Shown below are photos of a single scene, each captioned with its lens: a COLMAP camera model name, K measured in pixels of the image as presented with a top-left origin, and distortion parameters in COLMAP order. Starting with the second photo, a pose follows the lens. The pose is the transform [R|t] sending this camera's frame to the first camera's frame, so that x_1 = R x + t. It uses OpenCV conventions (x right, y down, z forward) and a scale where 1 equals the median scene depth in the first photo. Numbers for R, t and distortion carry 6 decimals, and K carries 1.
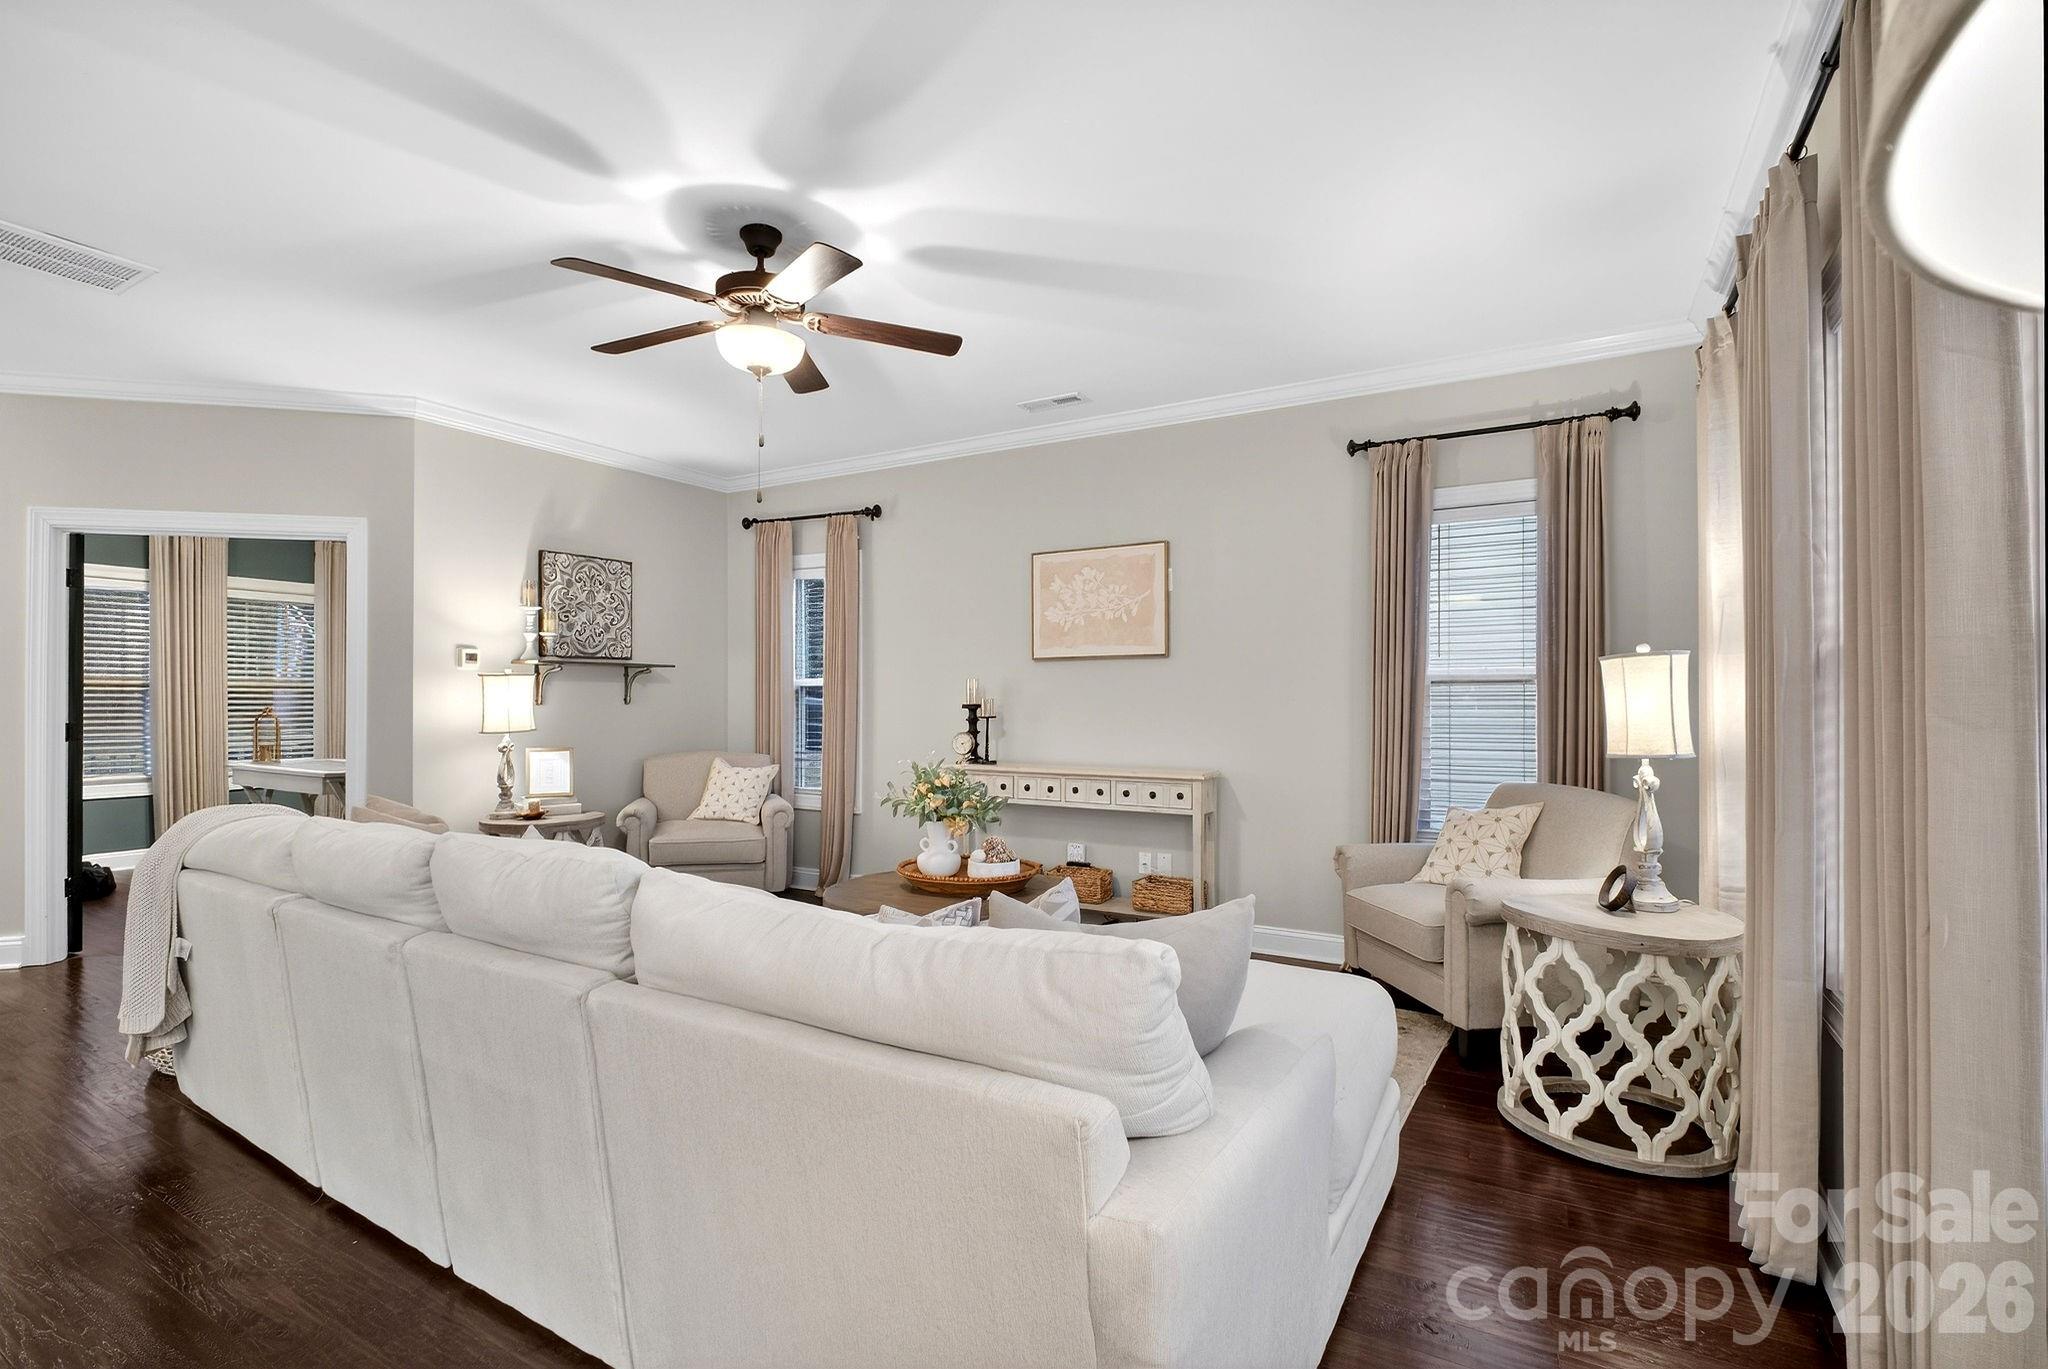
lens RADIAL K [[957.4, 0, 1019.0], [0, 957.4, 703.2], [0, 0, 1]] dist [-0.002239, -0.000171]
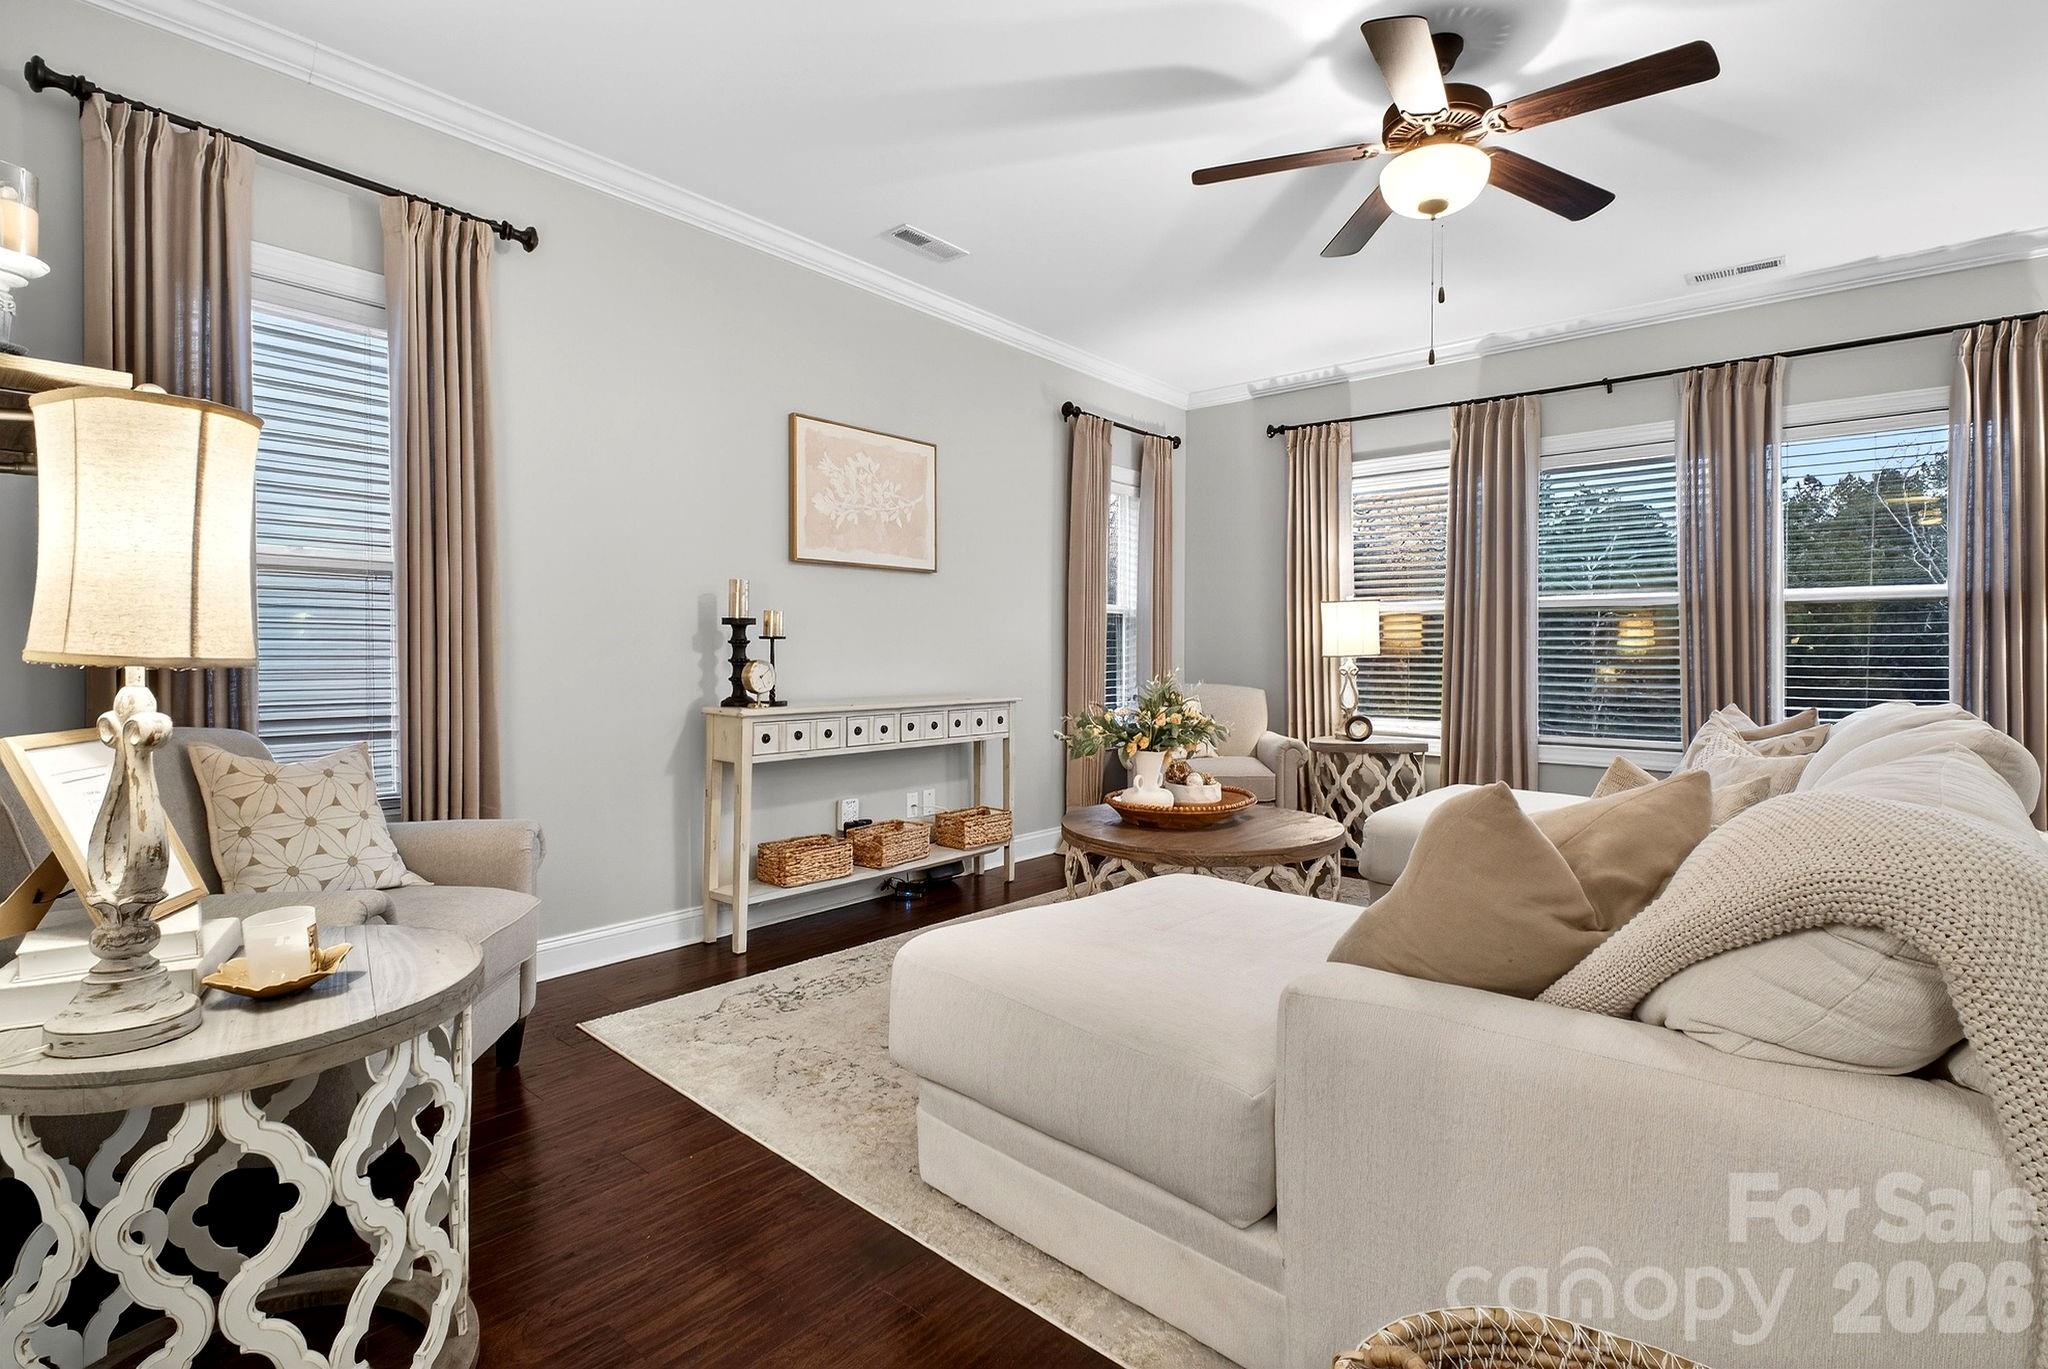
lens RADIAL K [[948.9, 0, 970.8], [0, 948.9, 683.0], [0, 0, 1]] dist [0.028718, -0.021223]
pose [[0.221723, -0.025009, 0.974789, -0.685698], [0.009647, 0.999678, 0.023453, 0.033431], [-0.975062, 0.004204, 0.221893, 0.730783]]
